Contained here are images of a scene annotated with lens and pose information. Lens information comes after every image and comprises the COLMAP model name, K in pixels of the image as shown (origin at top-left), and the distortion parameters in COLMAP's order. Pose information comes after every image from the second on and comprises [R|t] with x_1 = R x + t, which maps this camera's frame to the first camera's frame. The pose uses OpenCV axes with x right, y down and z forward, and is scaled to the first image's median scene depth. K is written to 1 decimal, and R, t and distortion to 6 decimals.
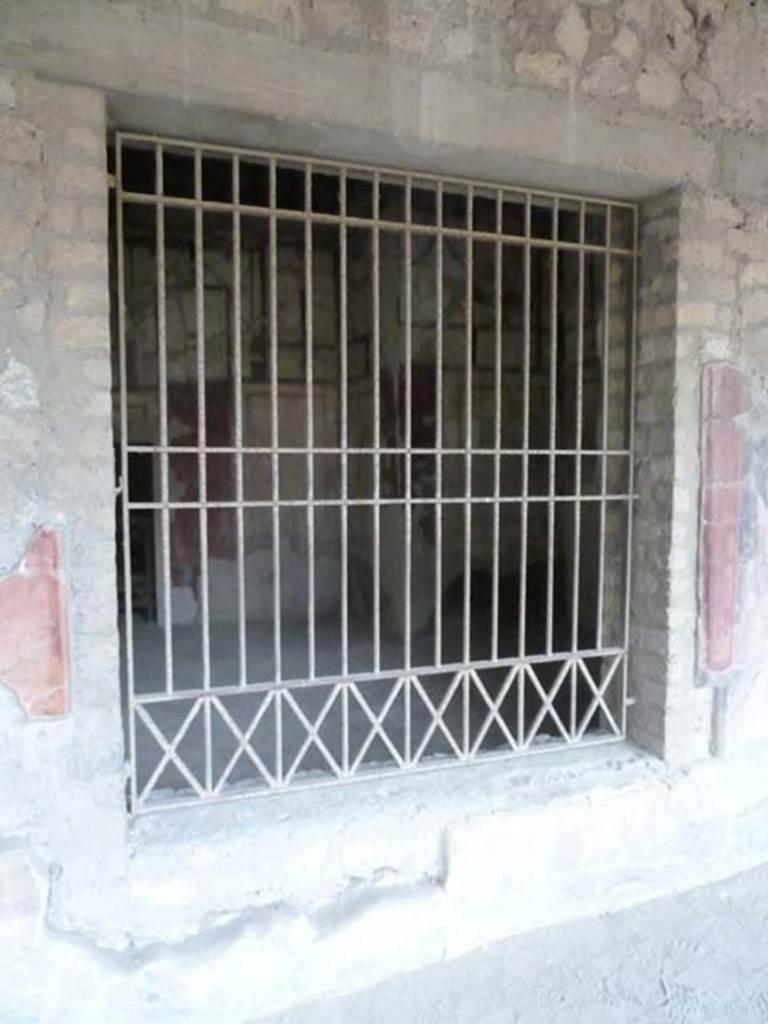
lens RADIAL K [[789.5, 0, 382.5], [0, 789.5, 523.3], [0, 0, 1]] dist [-0.016556, -0.002133]
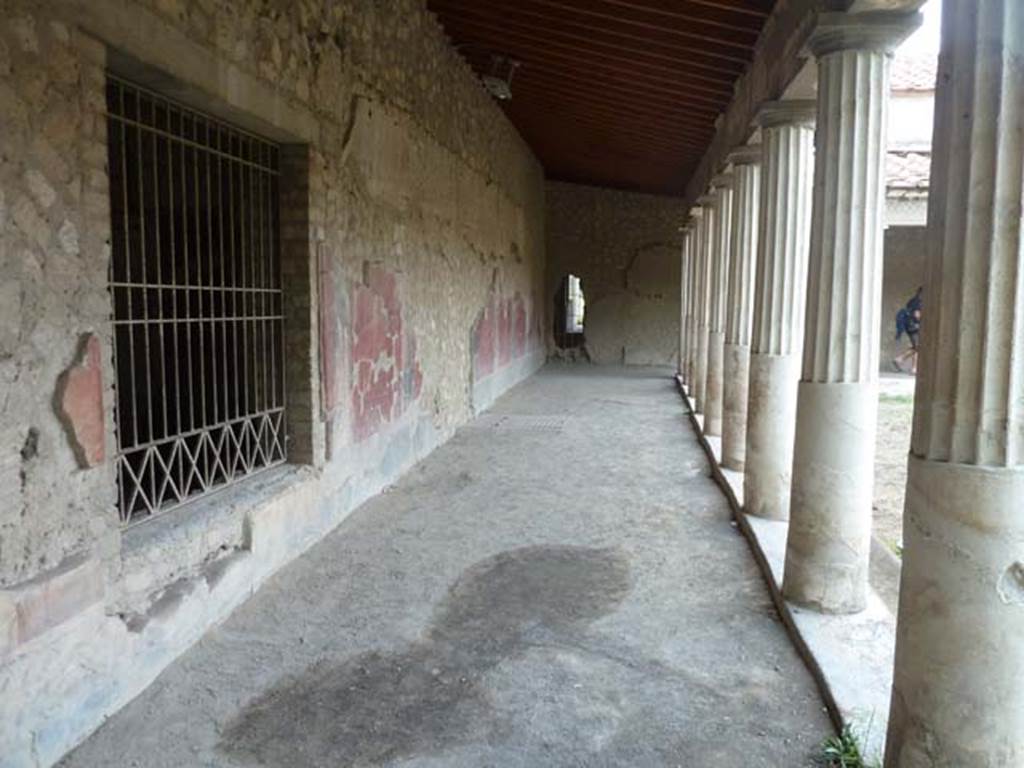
lens RADIAL K [[789.5, 0, 513.6], [0, 789.5, 381.9], [0, 0, 1]] dist [-0.016556, -0.002133]
pose [[0.510974, -0.080886, 0.855782, -0.963196], [0.060190, 0.996486, 0.058247, 0.040501], [-0.857486, 0.021747, 0.514047, -0.322520]]
